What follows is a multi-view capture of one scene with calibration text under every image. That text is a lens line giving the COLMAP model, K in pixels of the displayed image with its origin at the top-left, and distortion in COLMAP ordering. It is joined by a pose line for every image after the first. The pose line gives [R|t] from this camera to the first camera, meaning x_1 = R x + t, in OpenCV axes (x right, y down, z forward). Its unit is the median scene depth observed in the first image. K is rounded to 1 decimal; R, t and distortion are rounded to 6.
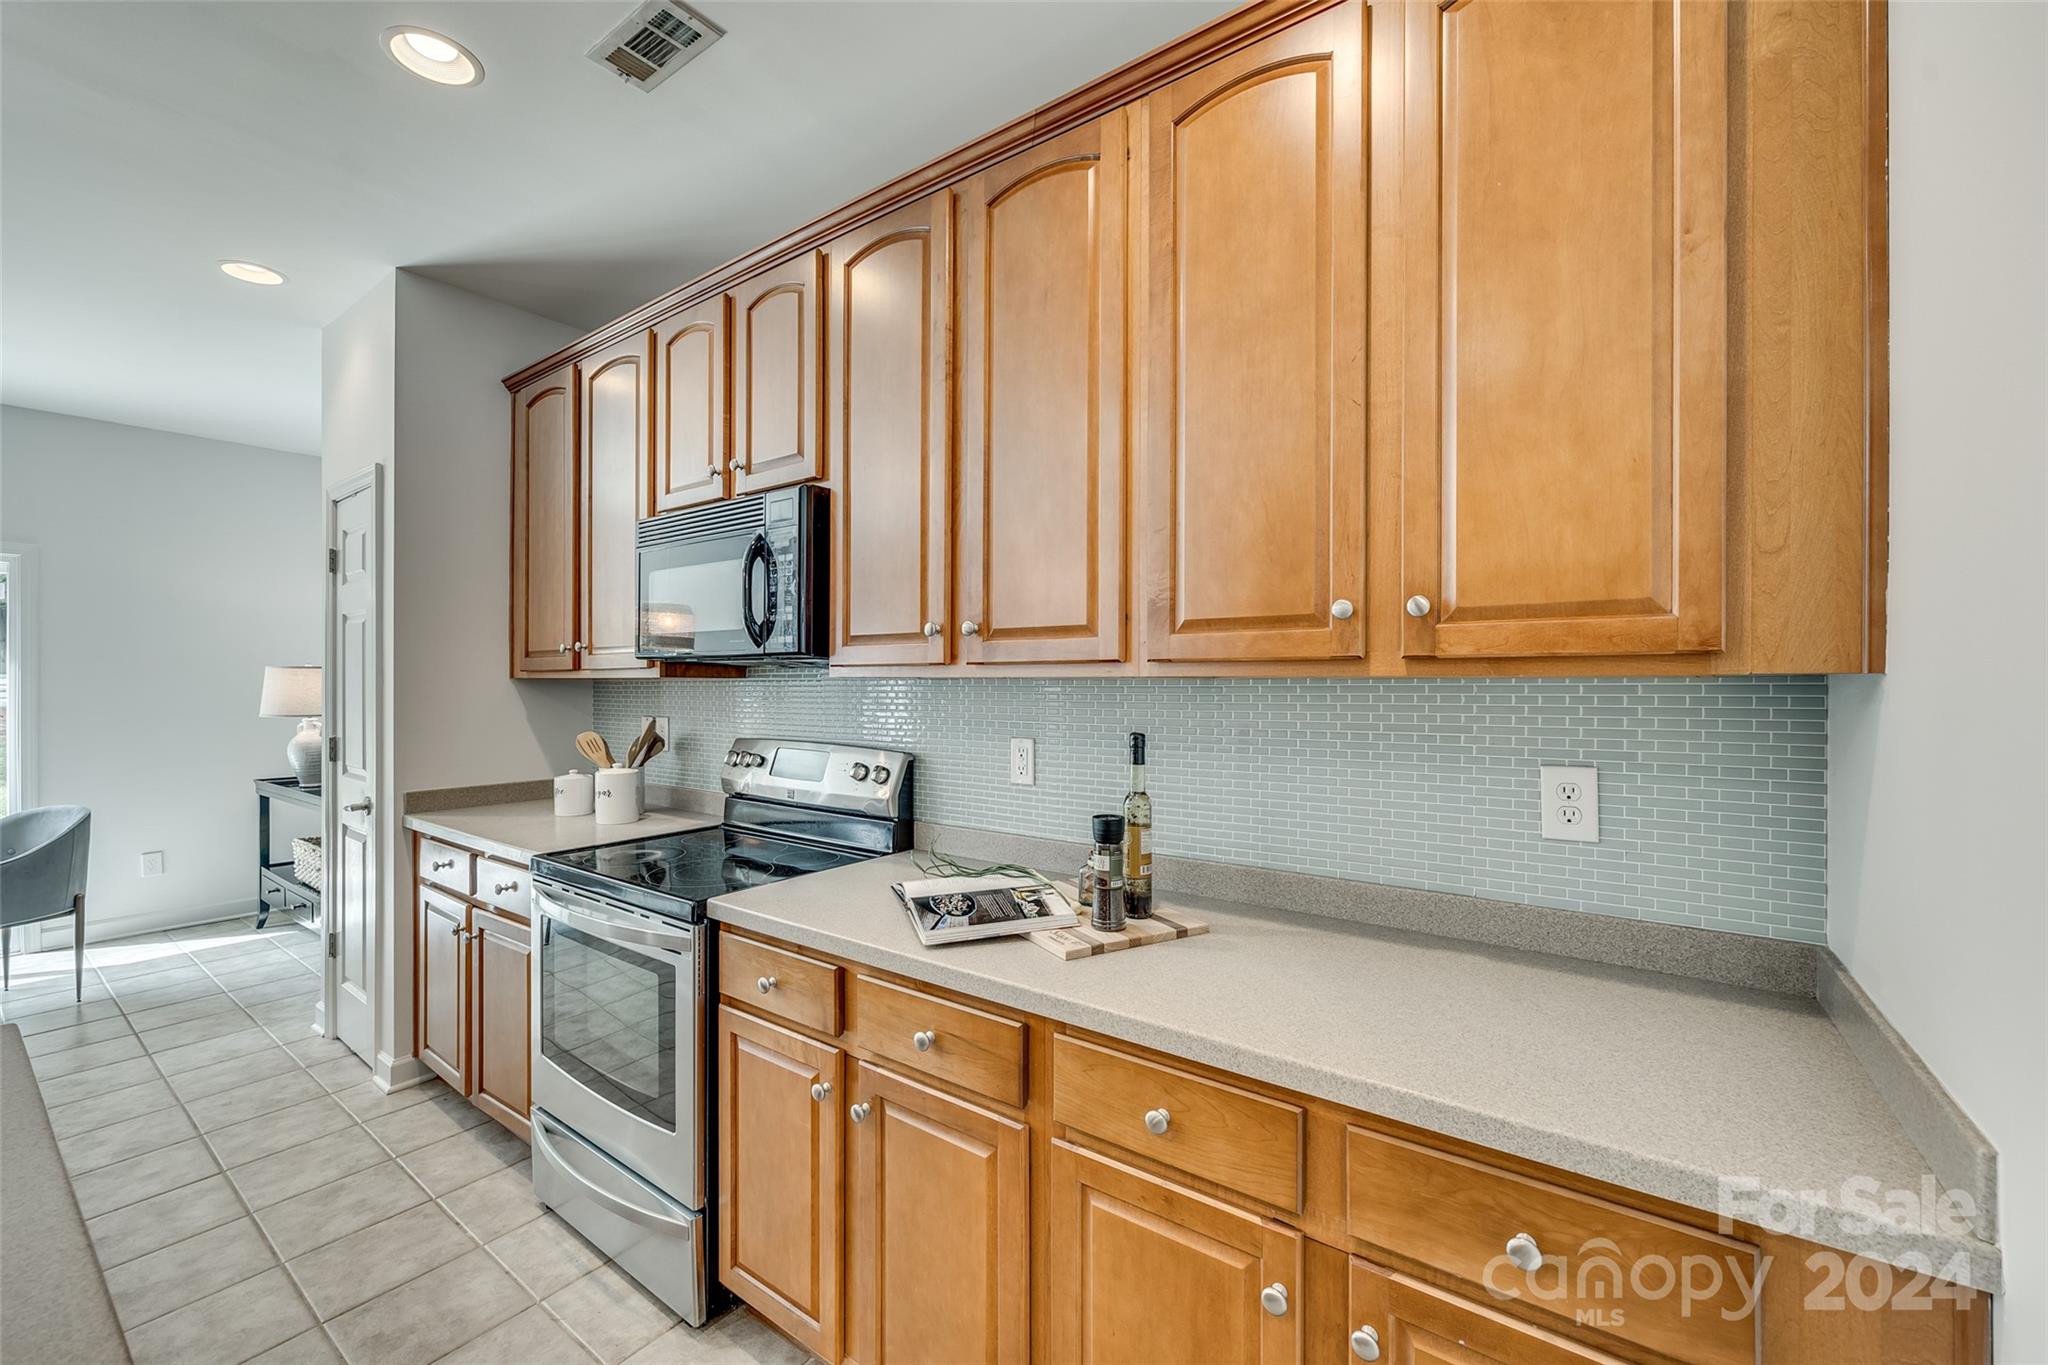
lens RADIAL K [[819.5, 0, 1020.9], [0, 819.5, 688.1], [0, 0, 1]] dist [0.000161, 0.000108]
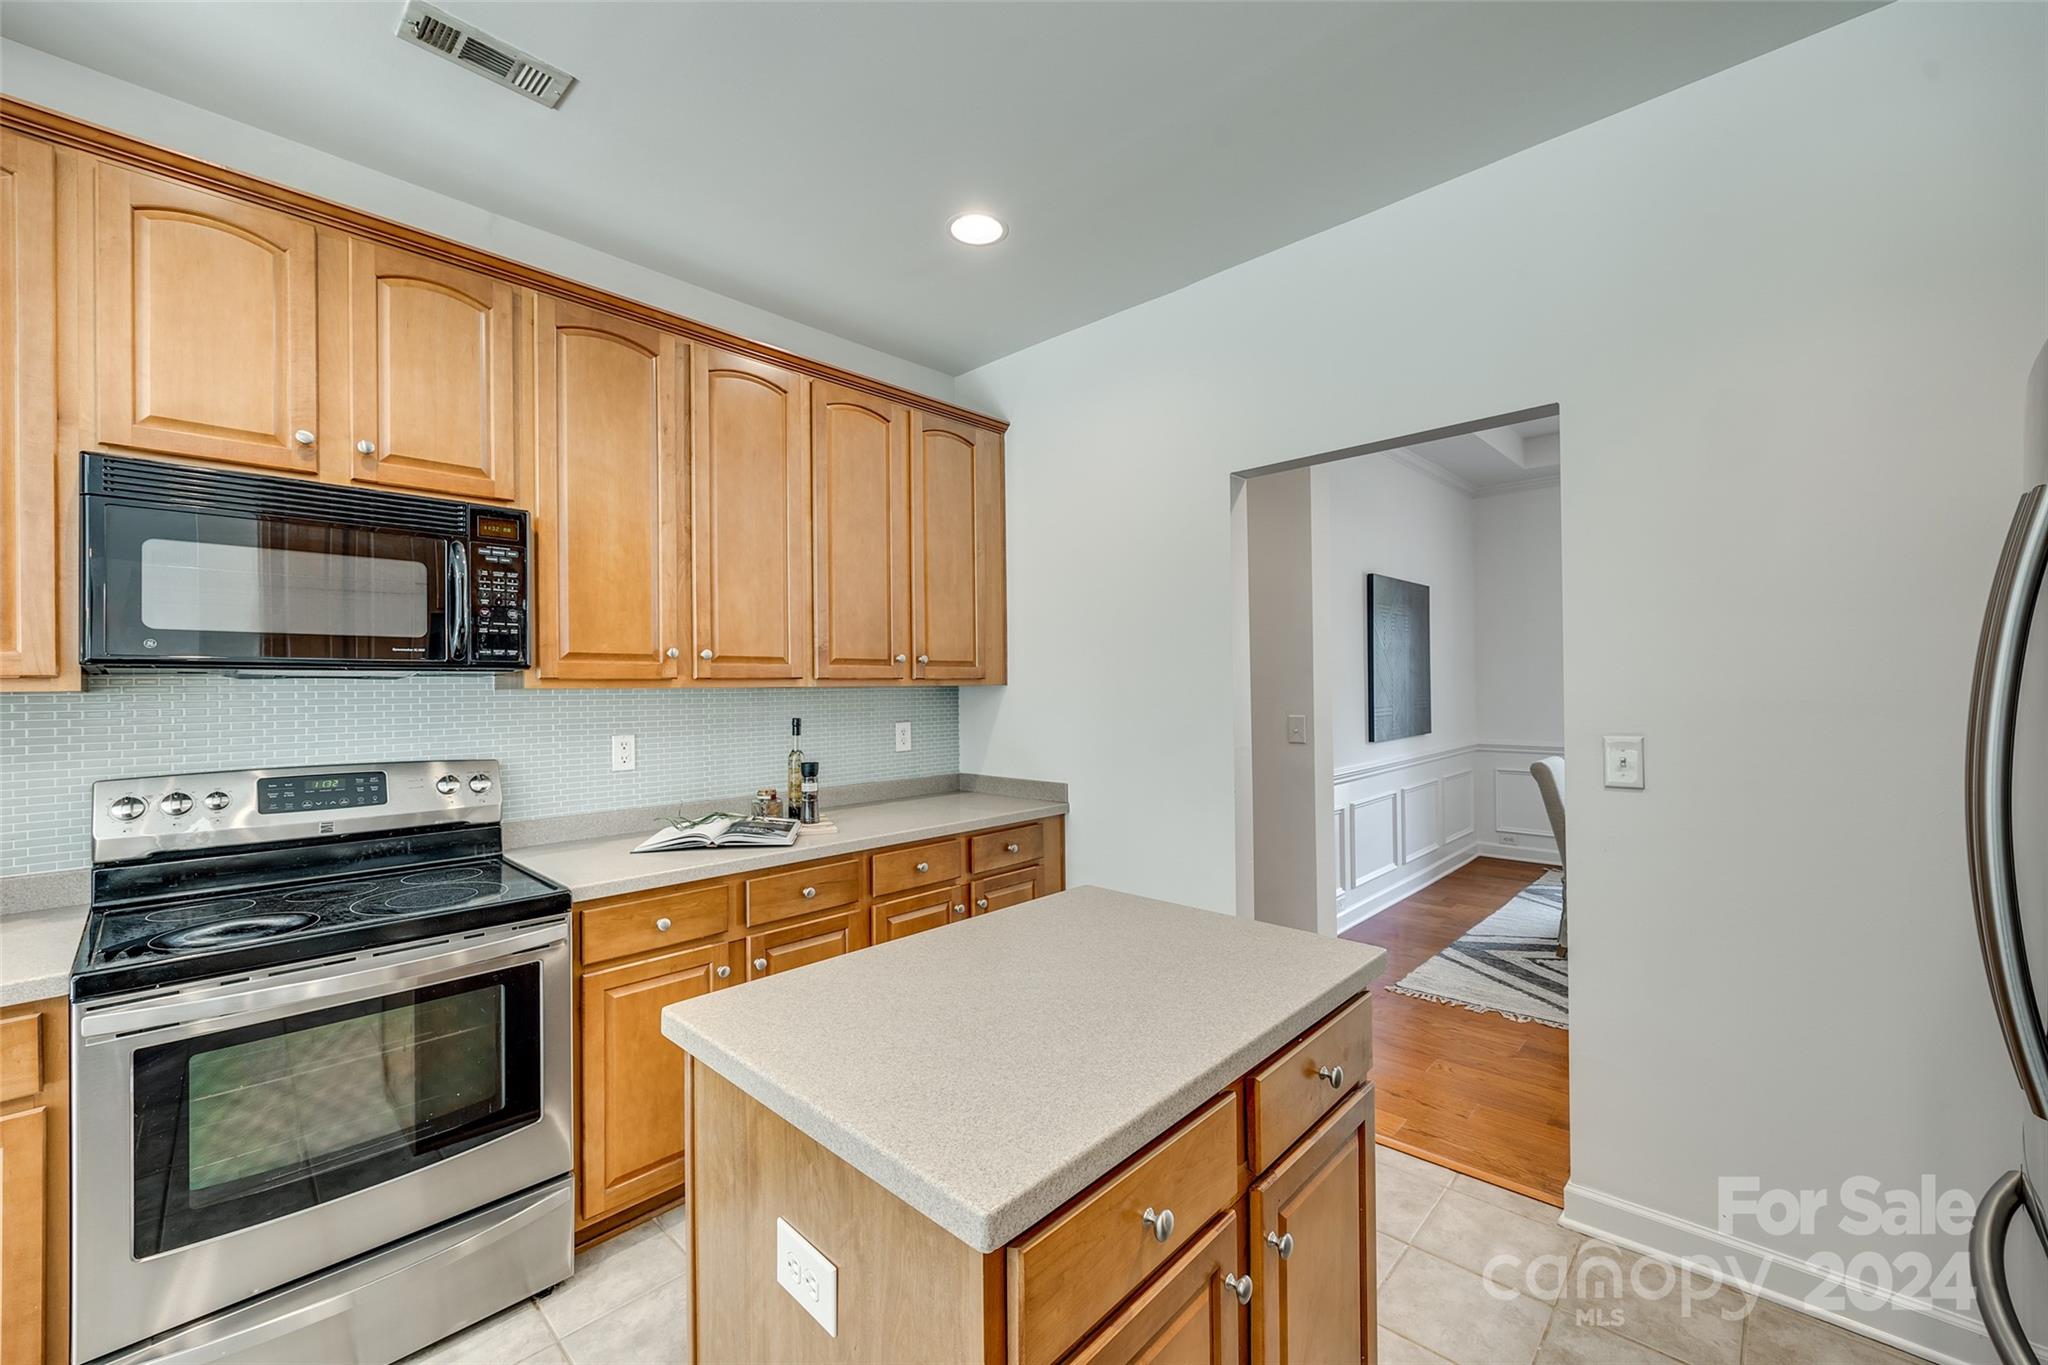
lens RADIAL K [[819.5, 0, 1027.0], [0, 819.5, 686.8], [0, 0, 1]] dist [0.000161, 0.000108]
pose [[0.122524, -0.001030, 0.992465, -1.788173], [0.016387, 0.999865, -0.000985, -0.004344], [-0.992330, 0.016385, 0.122524, 0.305956]]
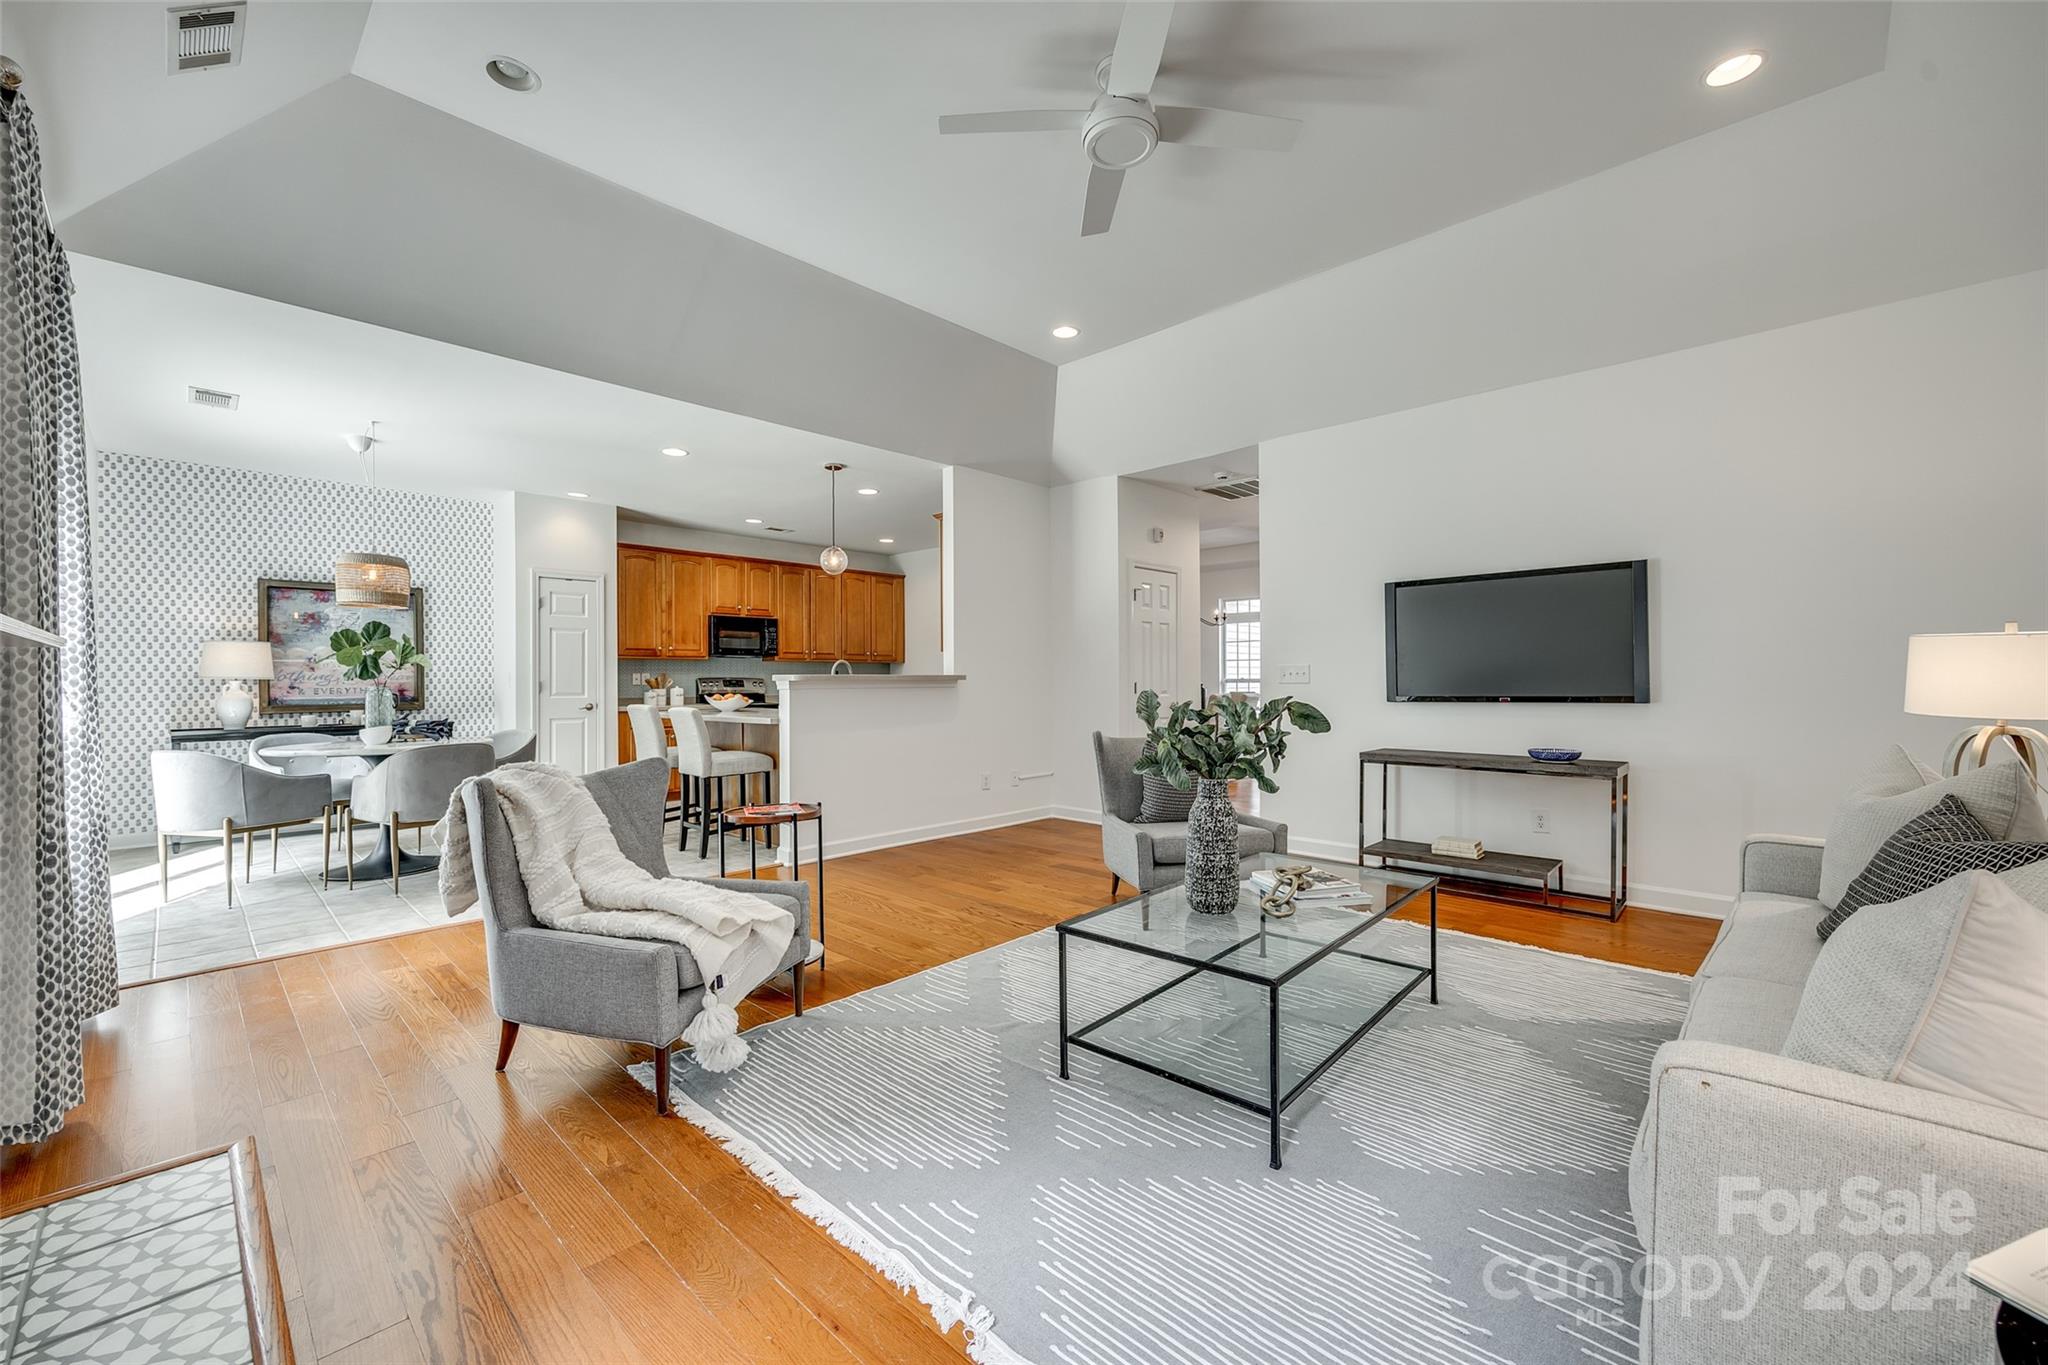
lens RADIAL K [[819.5, 0, 1026.4], [0, 819.5, 682.9], [0, 0, 1]] dist [0.000161, 0.000108]
pose [[0.120701, -0.004188, 0.992680, -6.717493], [0.004042, 0.999985, 0.003728, 0.145748], [-0.992681, 0.003563, 0.120716, -1.375789]]
